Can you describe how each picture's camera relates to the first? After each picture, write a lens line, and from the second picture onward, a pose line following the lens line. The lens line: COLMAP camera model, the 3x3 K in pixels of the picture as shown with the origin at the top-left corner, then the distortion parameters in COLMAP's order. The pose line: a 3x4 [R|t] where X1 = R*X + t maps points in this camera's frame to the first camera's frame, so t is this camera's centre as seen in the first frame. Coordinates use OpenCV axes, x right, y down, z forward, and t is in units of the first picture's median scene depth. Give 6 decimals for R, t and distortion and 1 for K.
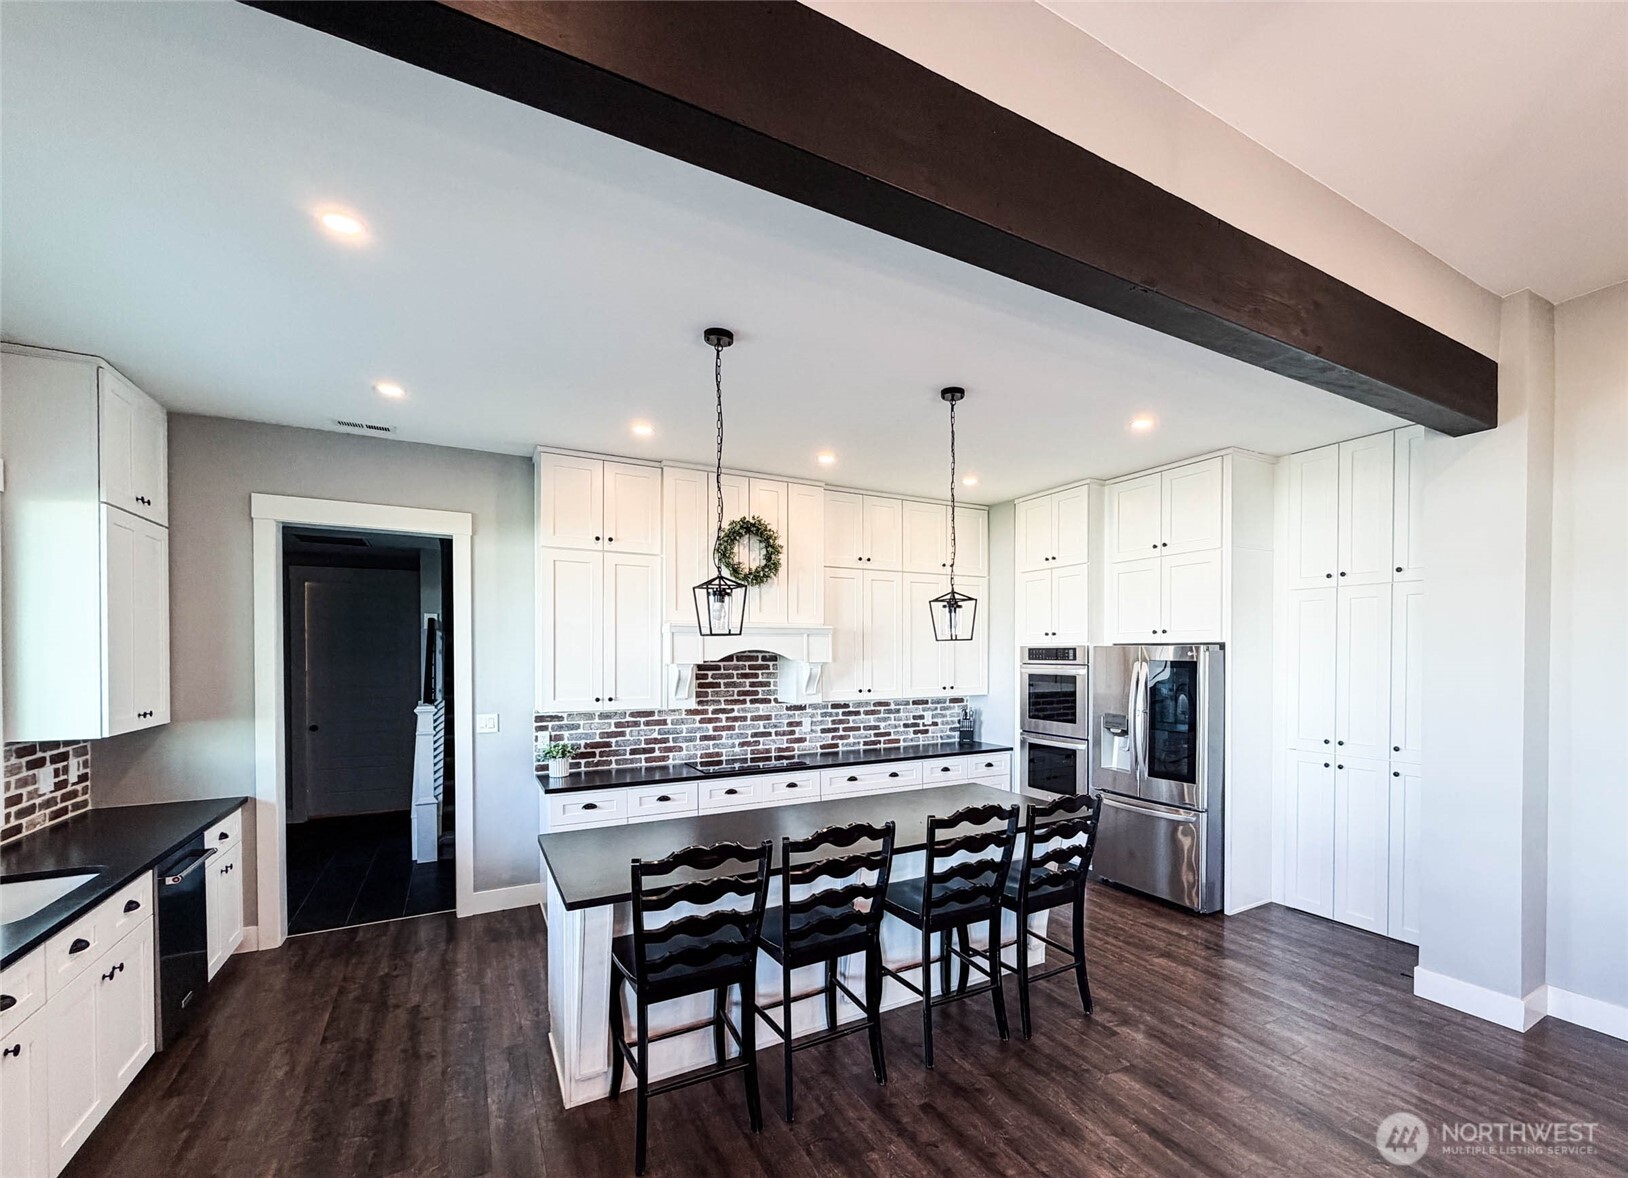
lens RADIAL K [[654.2, 0, 863.9], [0, 654.2, 665.3], [0, 0, 1]] dist [-0.000824, 0.000500]
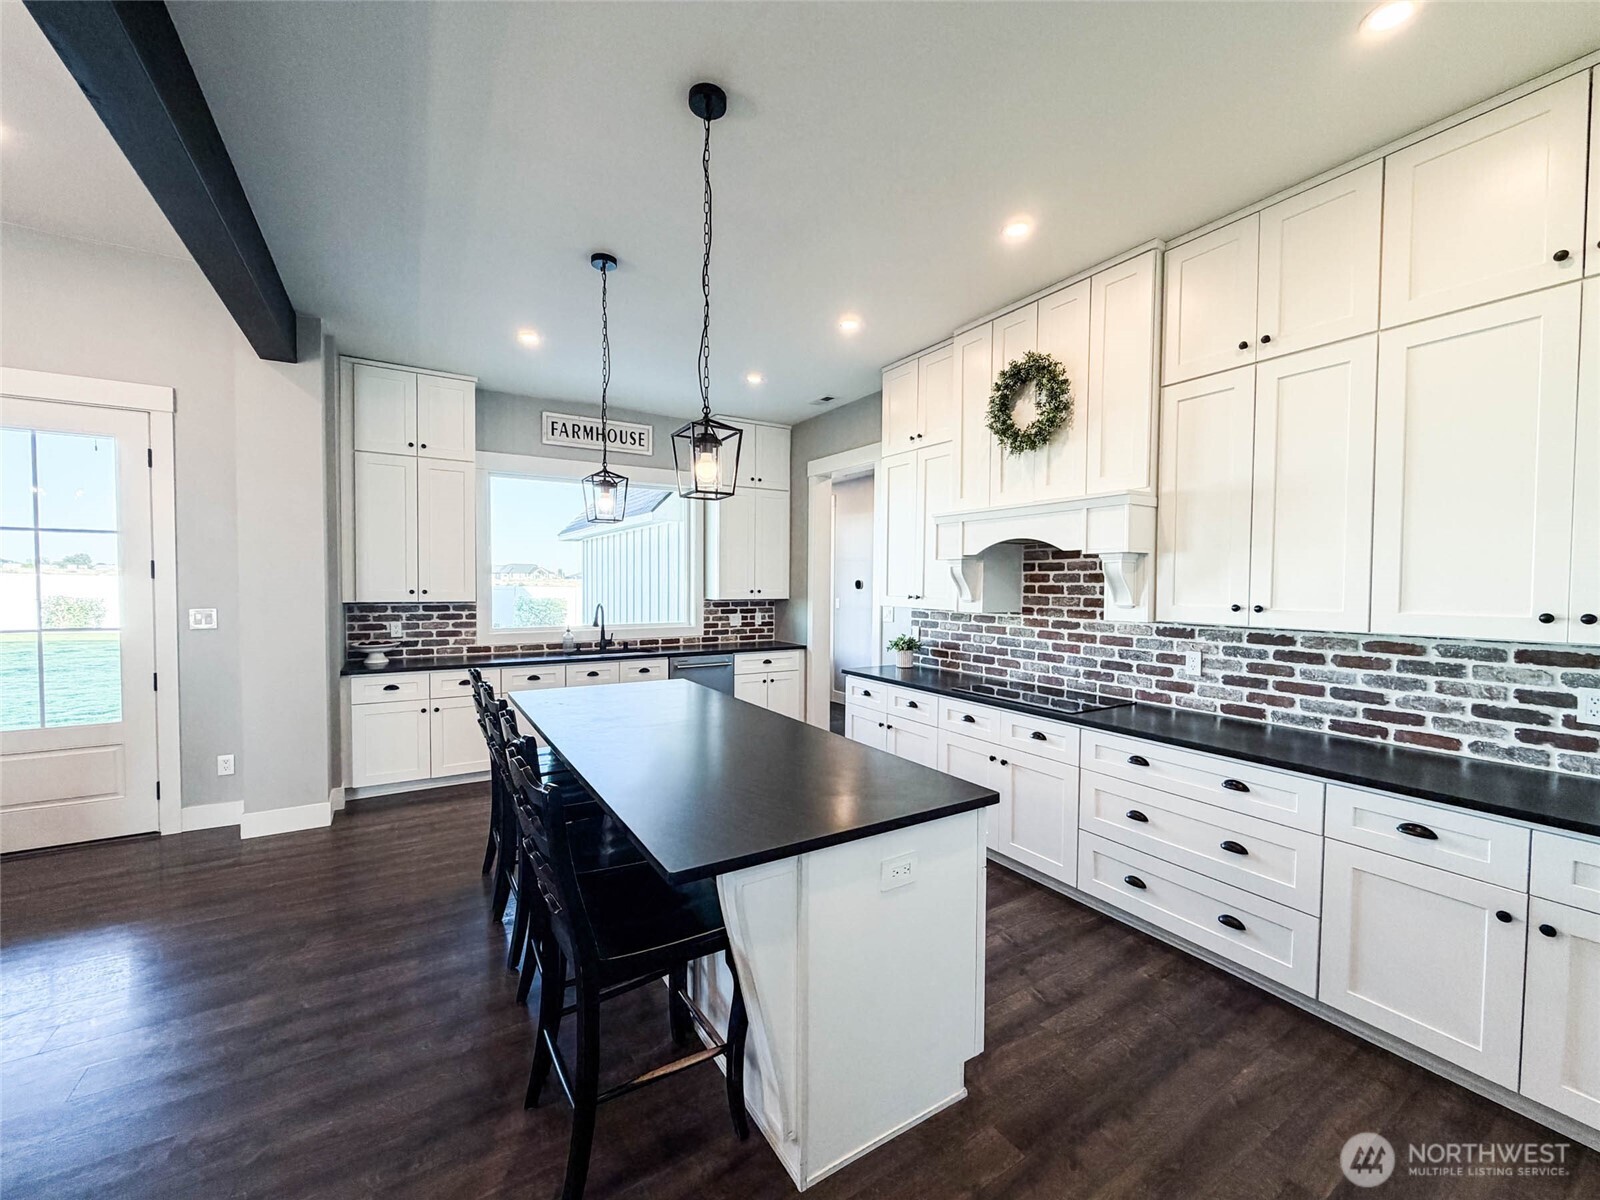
lens RADIAL K [[636.8, 0, 826.1], [0, 636.8, 600.8], [0, 0, 1]] dist [0.000197, 0.000271]
pose [[0.068169, 0.031063, -0.997190, 0.507315], [-0.021170, 0.999335, 0.029683, 0.028083], [0.997449, 0.019087, 0.068782, 0.706253]]
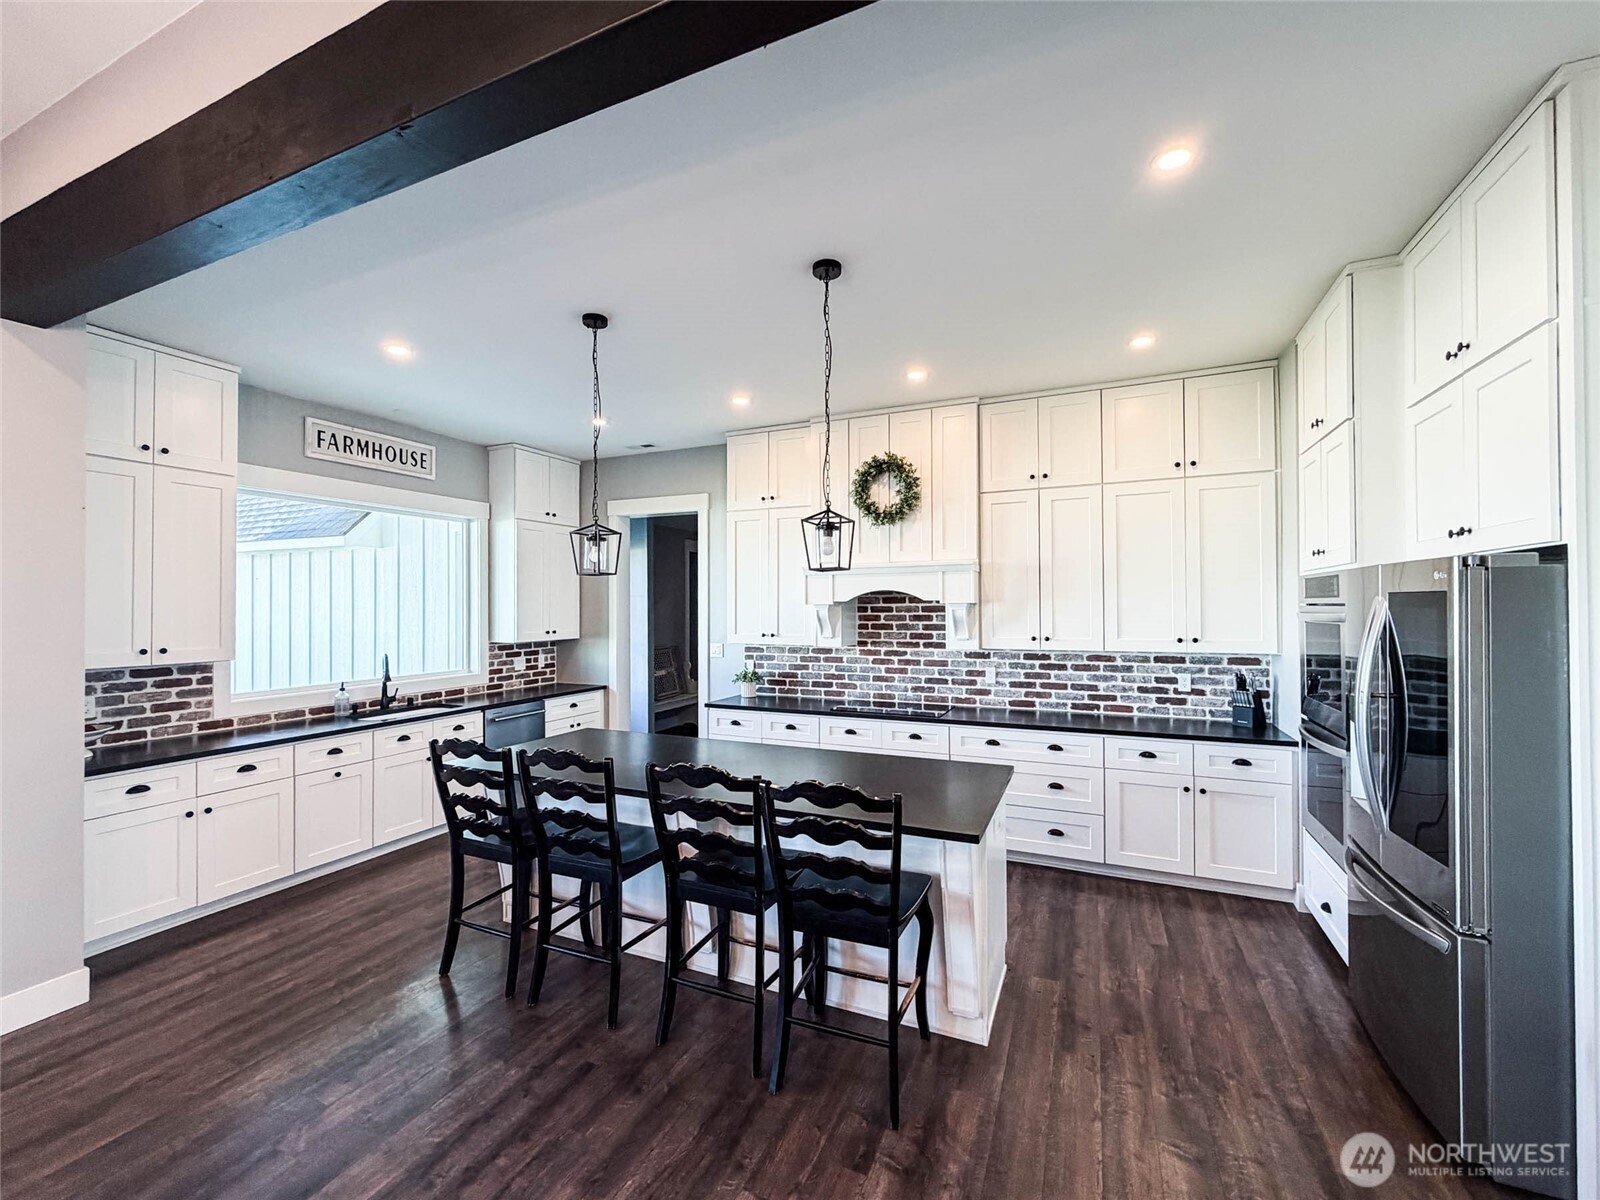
lens RADIAL K [[636.8, 0, 830.9], [0, 636.8, 602.6], [0, 0, 1]] dist [0.000197, 0.000271]
pose [[0.617738, -0.007570, -0.786347, 0.503198], [-0.007993, 0.999842, -0.015904, 0.009982], [0.786343, 0.016110, 0.617580, 0.339860]]
